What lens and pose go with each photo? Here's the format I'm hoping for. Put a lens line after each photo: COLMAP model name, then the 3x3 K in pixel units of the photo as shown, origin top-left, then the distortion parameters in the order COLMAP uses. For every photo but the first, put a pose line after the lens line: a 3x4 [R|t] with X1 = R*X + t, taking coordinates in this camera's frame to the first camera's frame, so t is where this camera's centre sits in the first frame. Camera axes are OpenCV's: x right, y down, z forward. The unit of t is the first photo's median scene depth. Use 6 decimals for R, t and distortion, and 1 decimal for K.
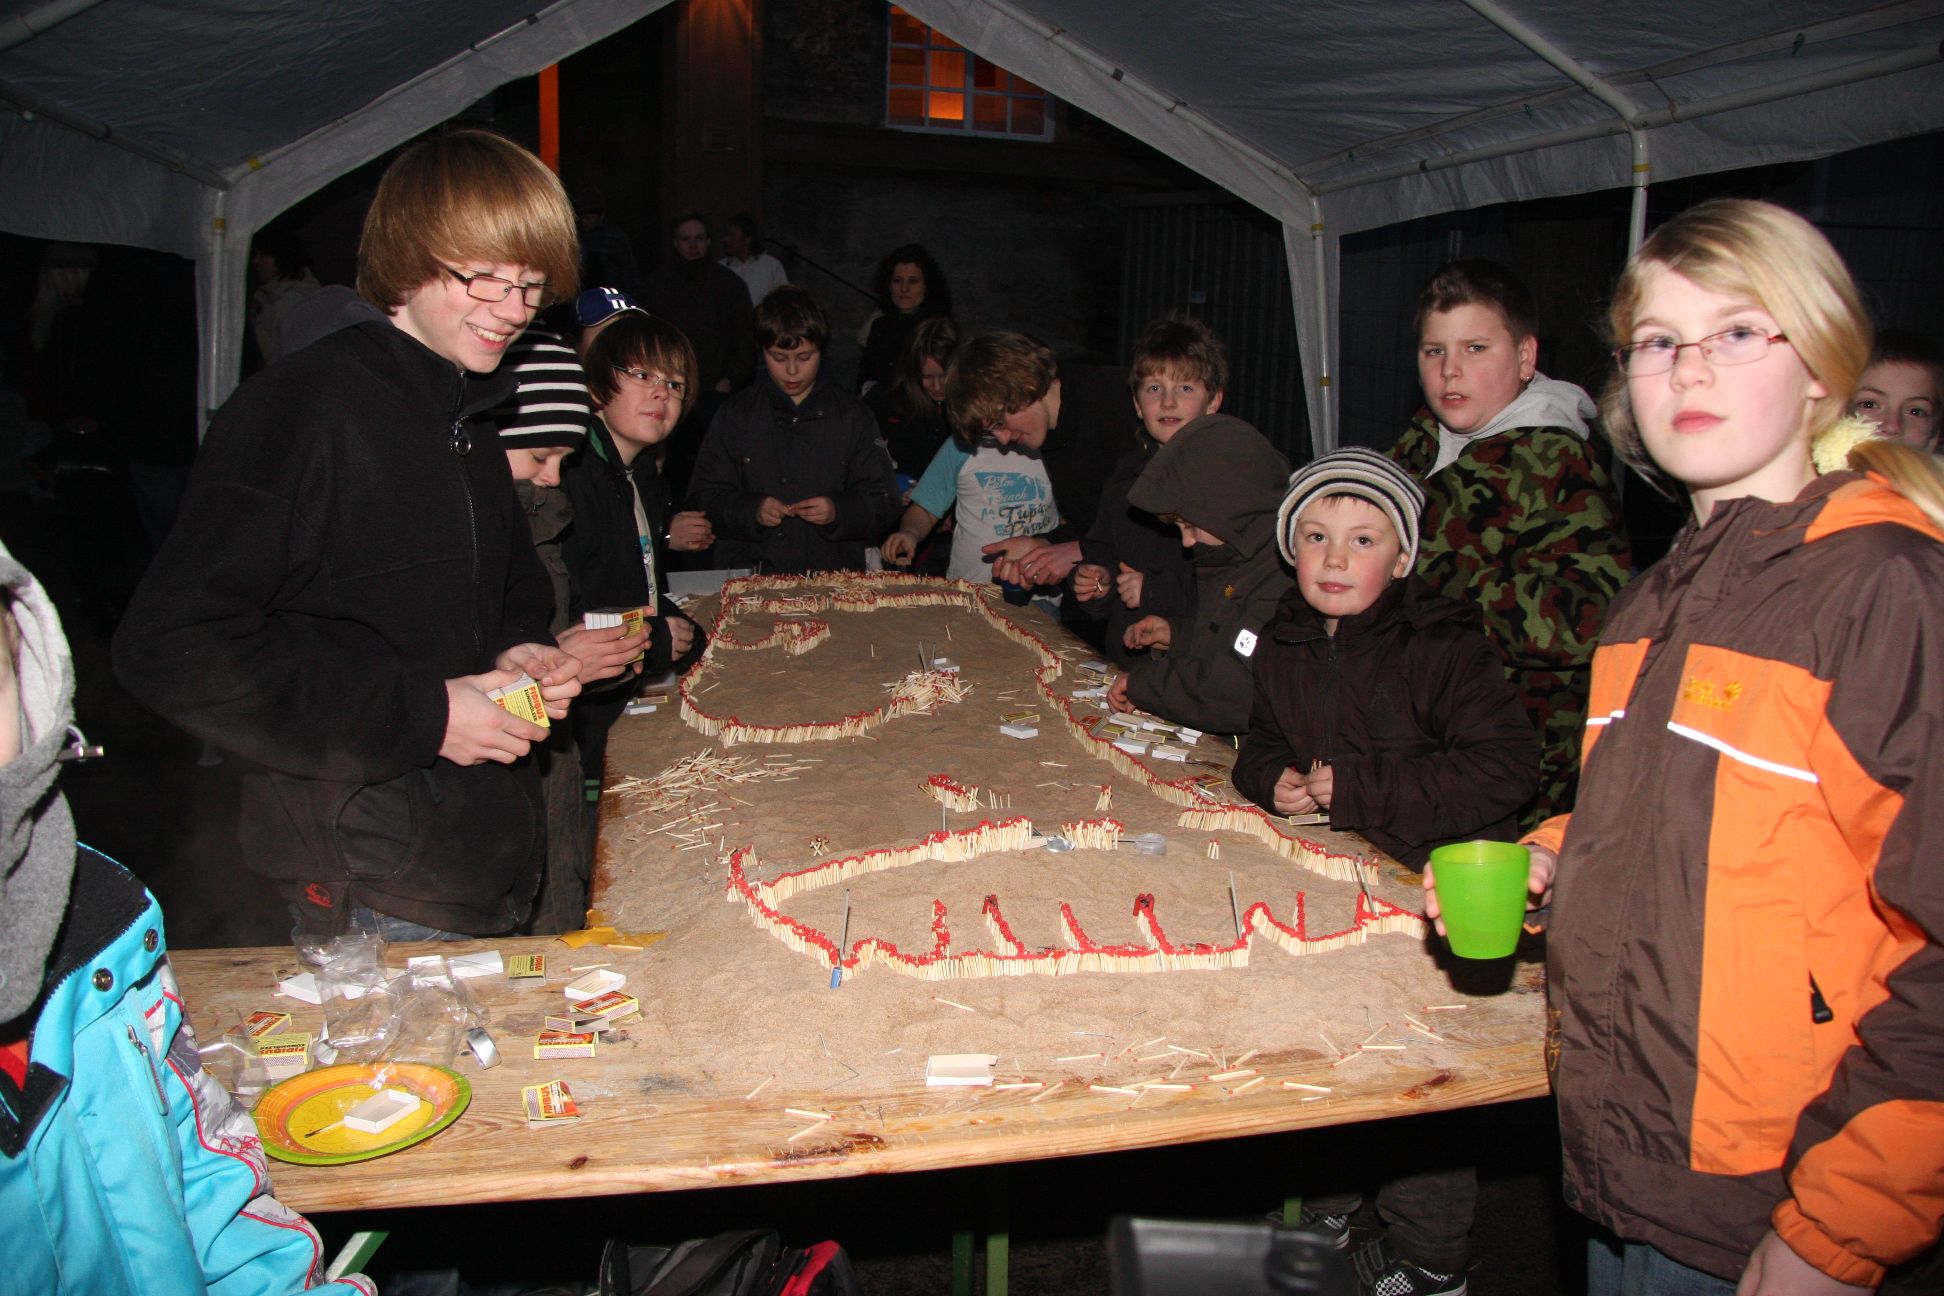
lens RADIAL K [[1530.8, 0, 975.2], [0, 1530.8, 599.8], [0, 0, 1]] dist [-0.210105, 0.183152]
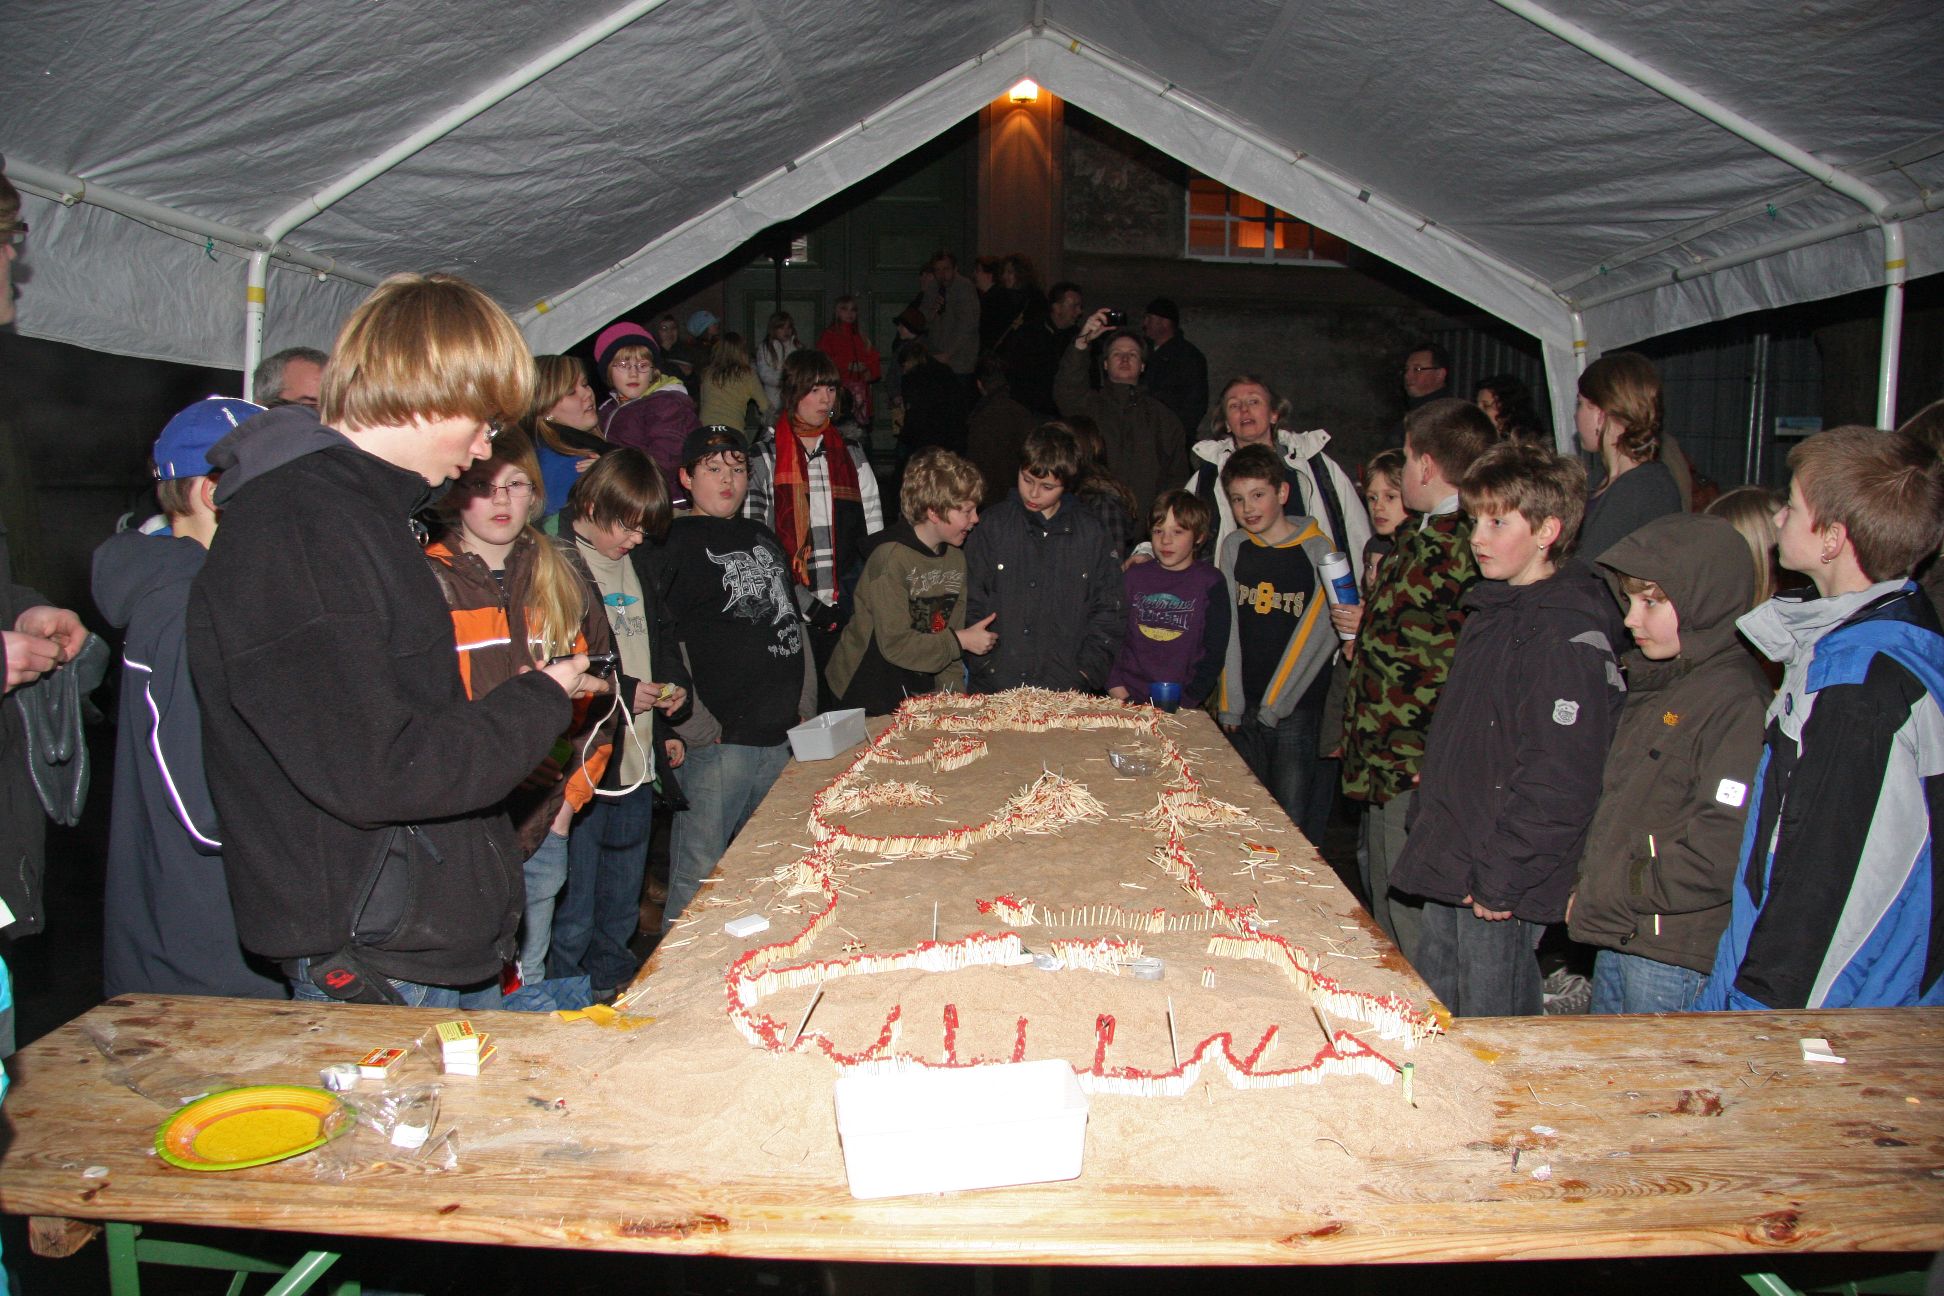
lens RADIAL K [[1530.8, 0, 975.2], [0, 1530.8, 599.8], [0, 0, 1]] dist [-0.210105, 0.183152]
pose [[0.970034, 0.008711, -0.242813, 0.100627], [-0.029024, 0.996356, -0.080205, 0.002329], [0.241229, 0.084849, 0.966752, 0.003979]]
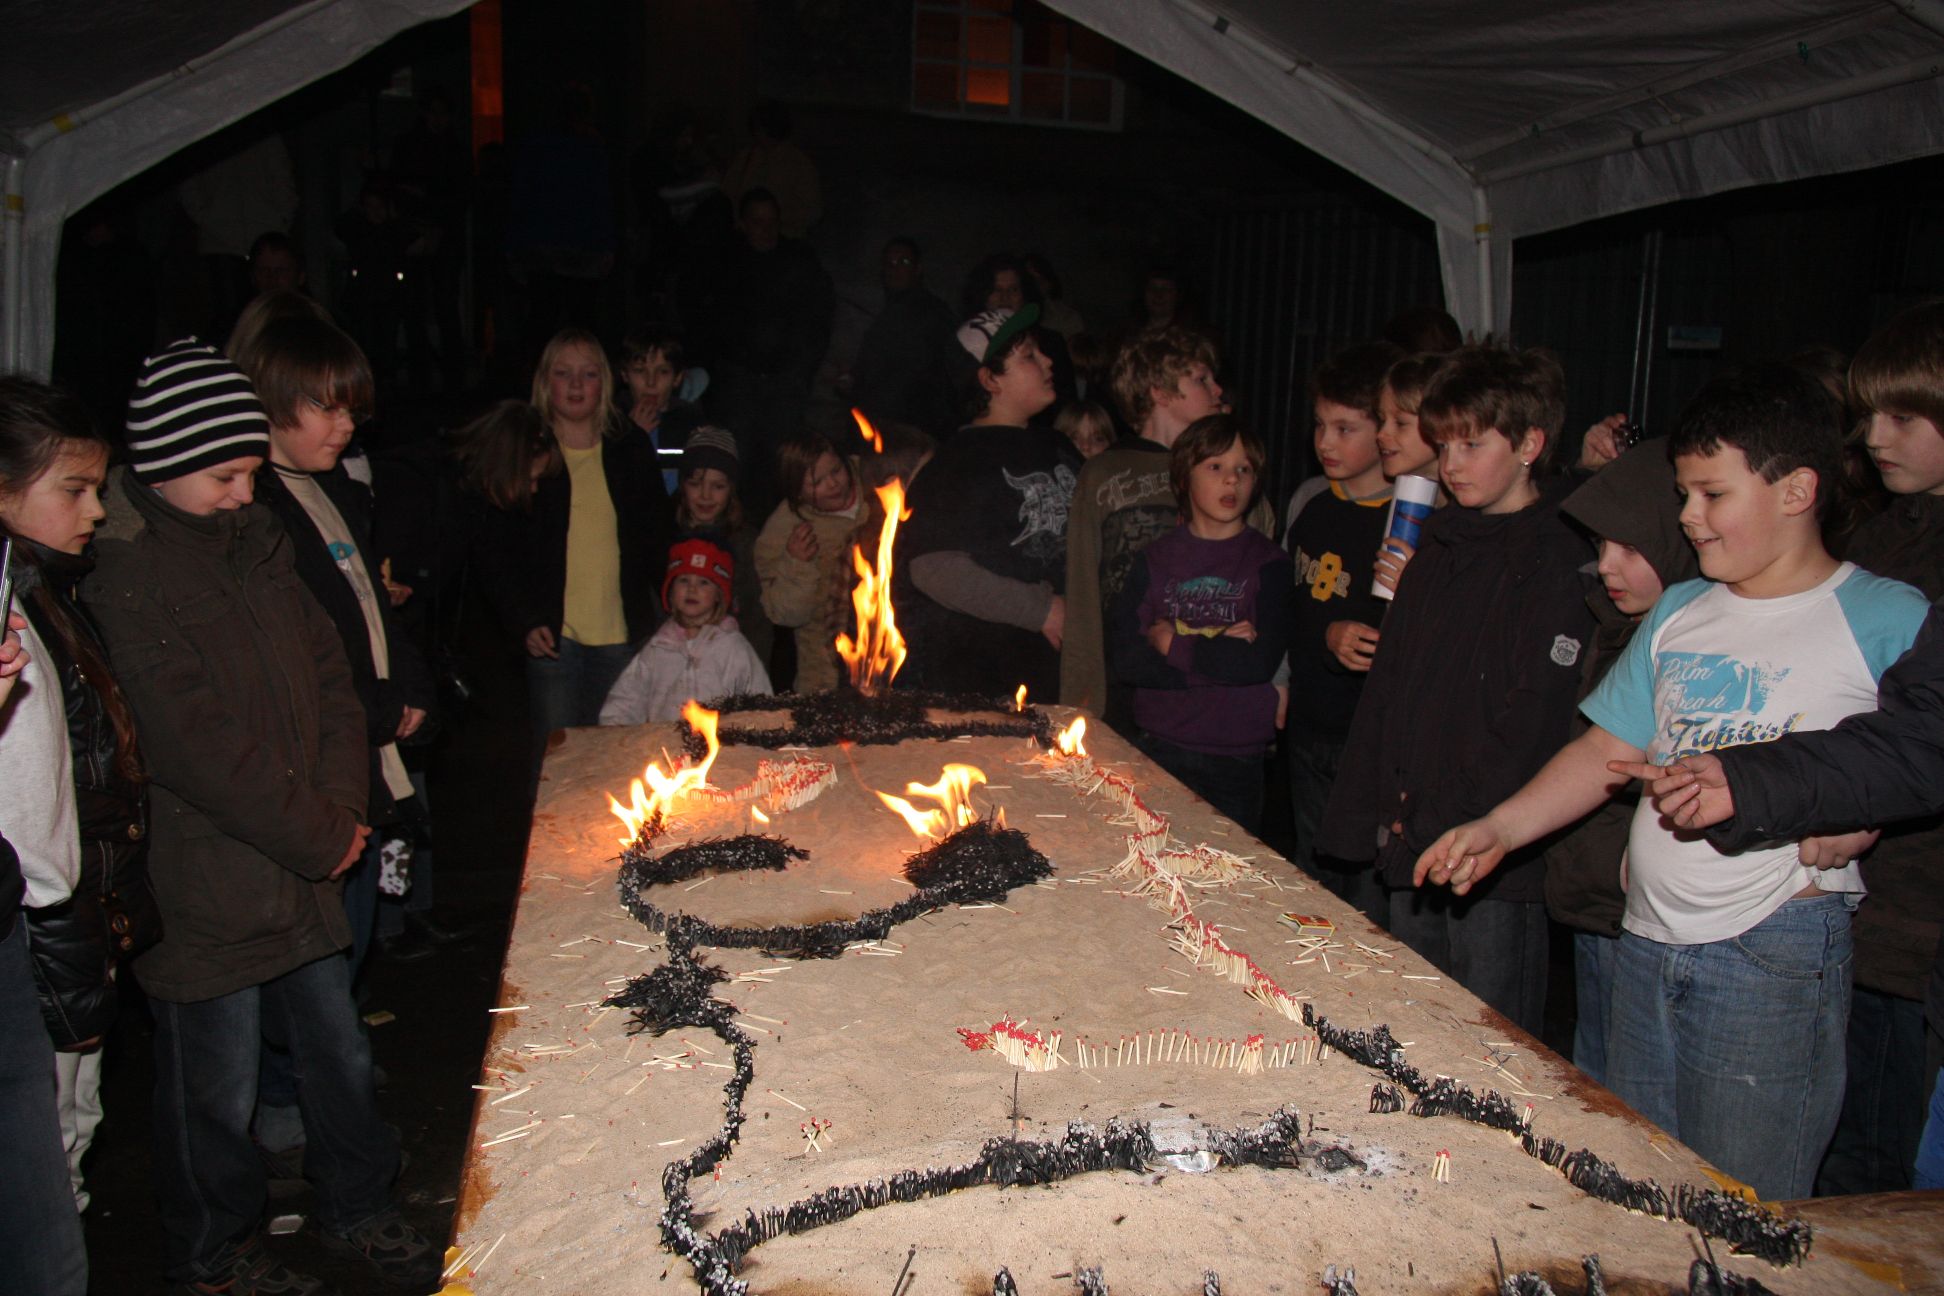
lens RADIAL K [[1845.5, 0, 972.0], [0, 1845.5, 648.0], [0, 0, 1]] dist [-0.163672, 0.330853]
pose [[0.999726, 0.007344, -0.022213, -0.009495], [-0.007943, 0.999603, -0.027028, -0.011357], [0.022006, 0.027197, 0.999388, 0.097153]]
